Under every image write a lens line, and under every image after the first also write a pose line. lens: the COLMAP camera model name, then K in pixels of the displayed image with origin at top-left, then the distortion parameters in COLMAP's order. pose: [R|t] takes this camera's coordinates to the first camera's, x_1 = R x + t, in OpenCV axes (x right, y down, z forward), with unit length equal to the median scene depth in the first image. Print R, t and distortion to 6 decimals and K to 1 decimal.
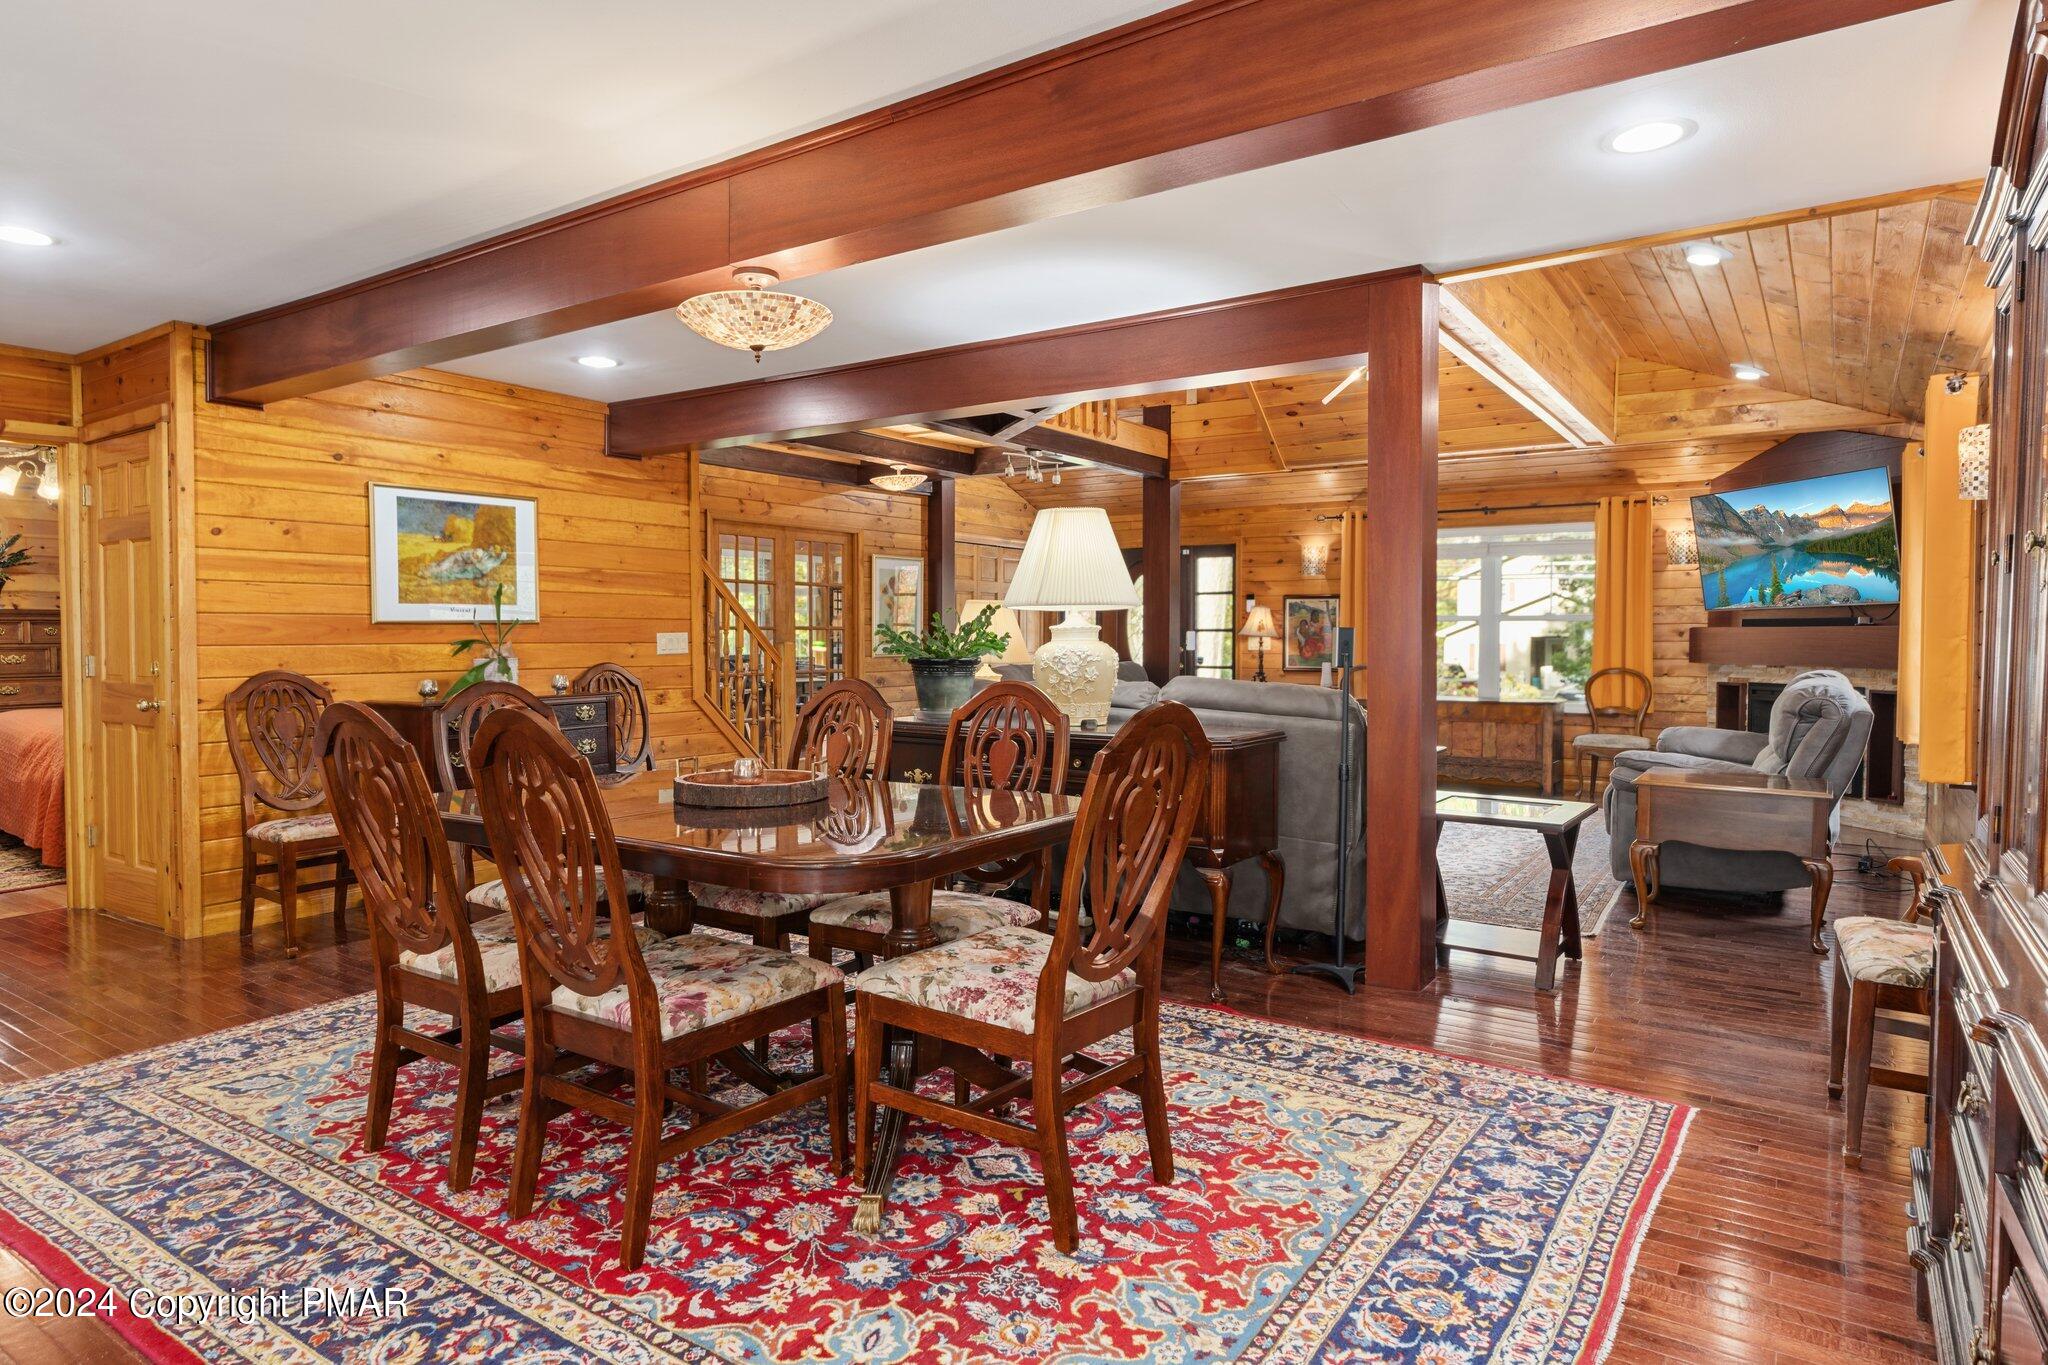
lens RADIAL K [[1170.8, 0, 1025.8], [0, 1170.8, 672.9], [0, 0, 1]] dist [-0.002703, -0.000920]
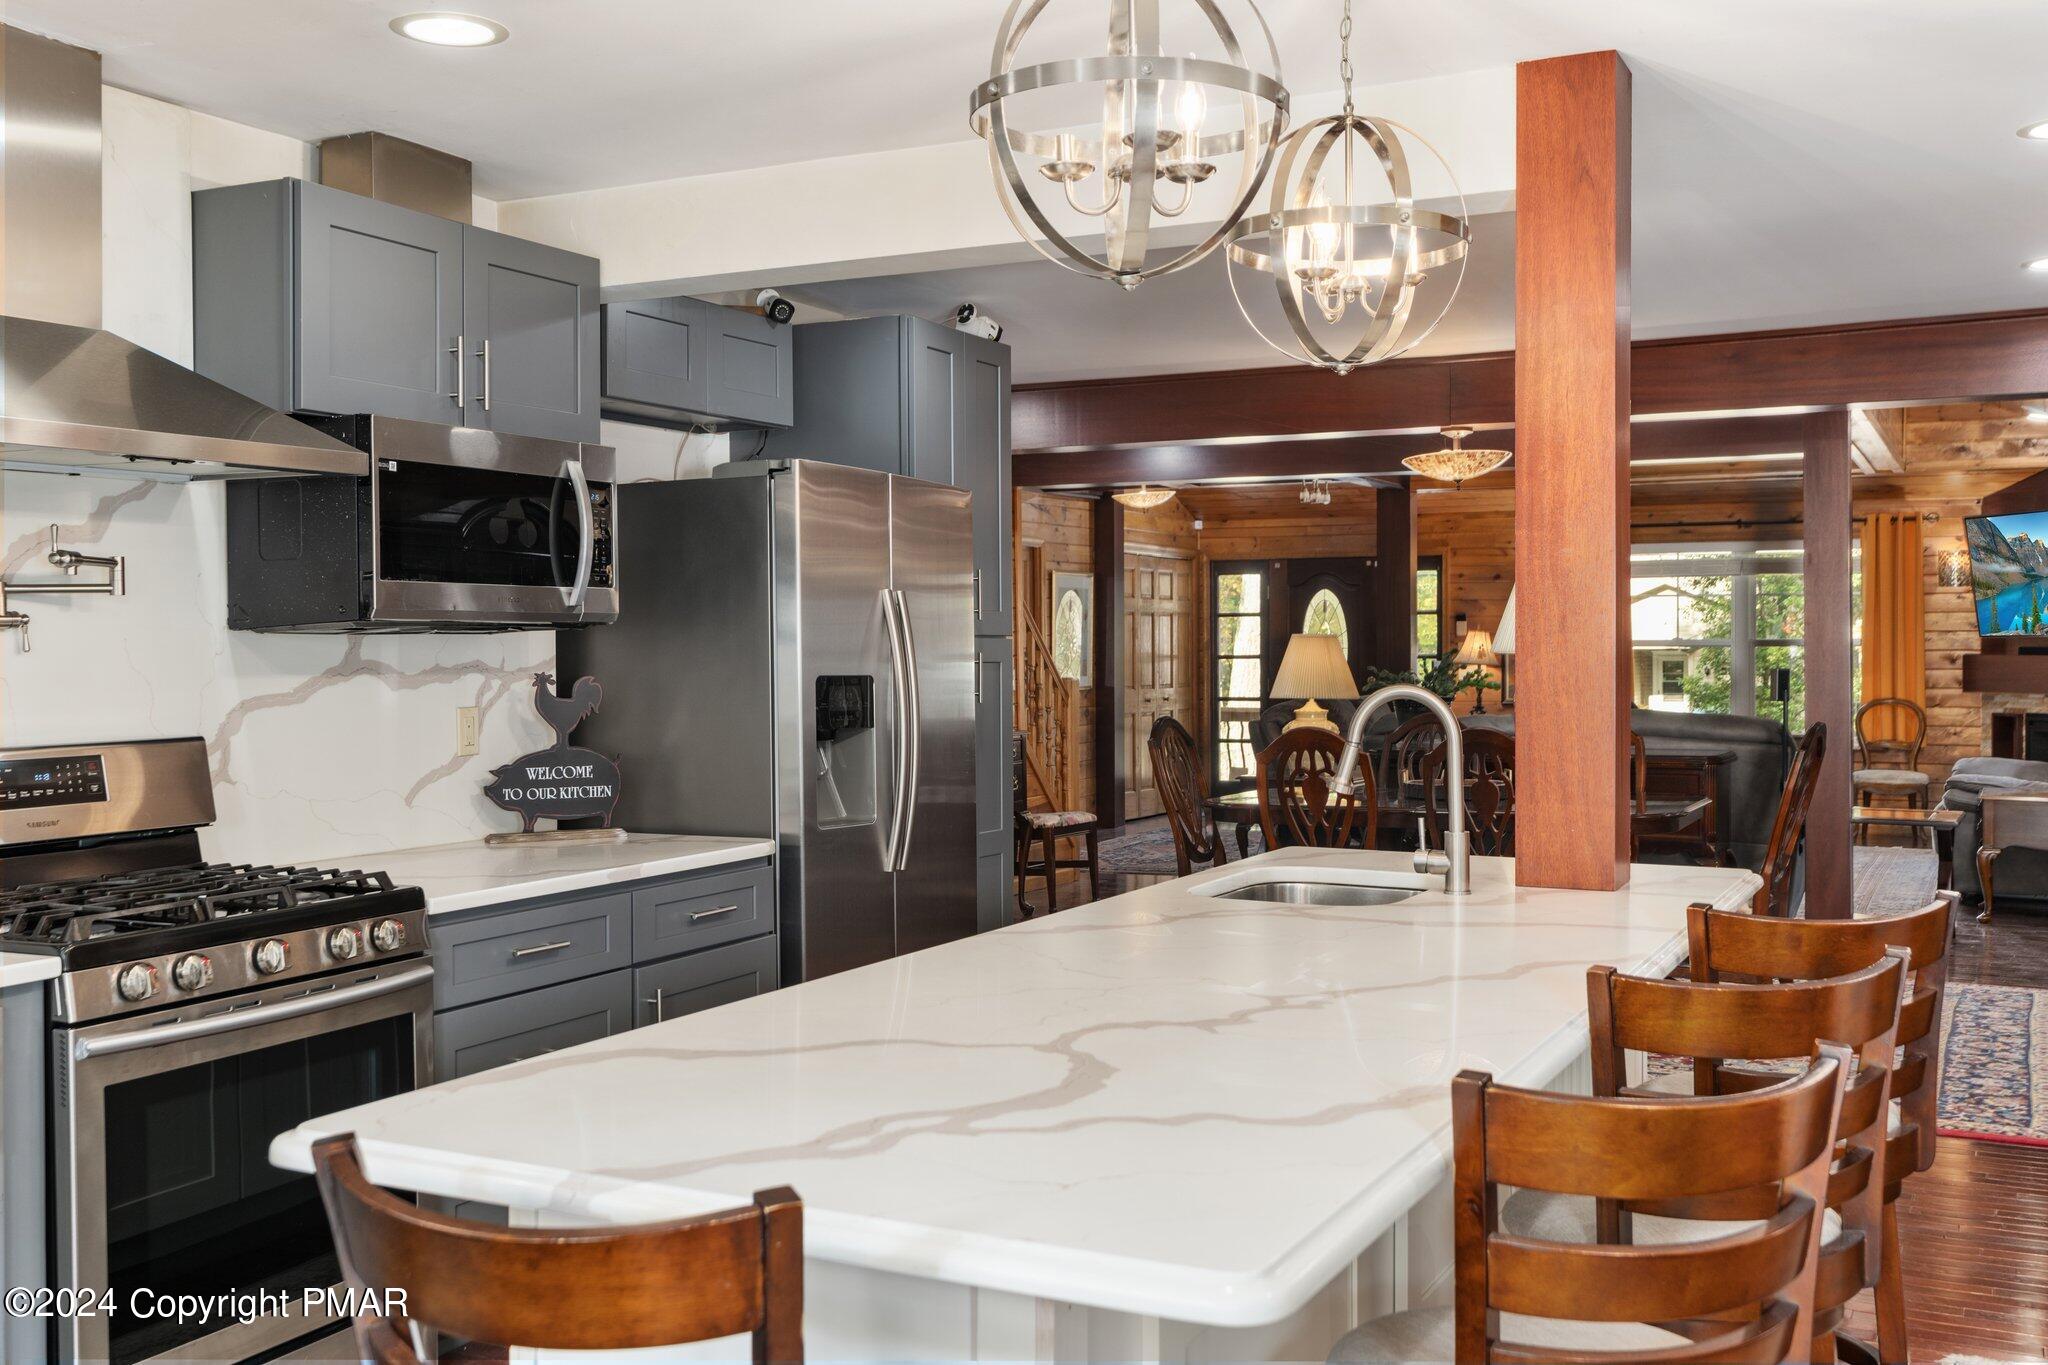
lens RADIAL K [[1972.1, 0, 1021.5], [0, 1972.1, 662.8], [0, 0, 1]] dist [0.013853, -0.001788]
pose [[0.991496, -0.005593, 0.130018, -0.382770], [0.008791, 0.999672, -0.024039, -0.000639], [-0.129841, 0.024978, 0.991220, -0.468054]]
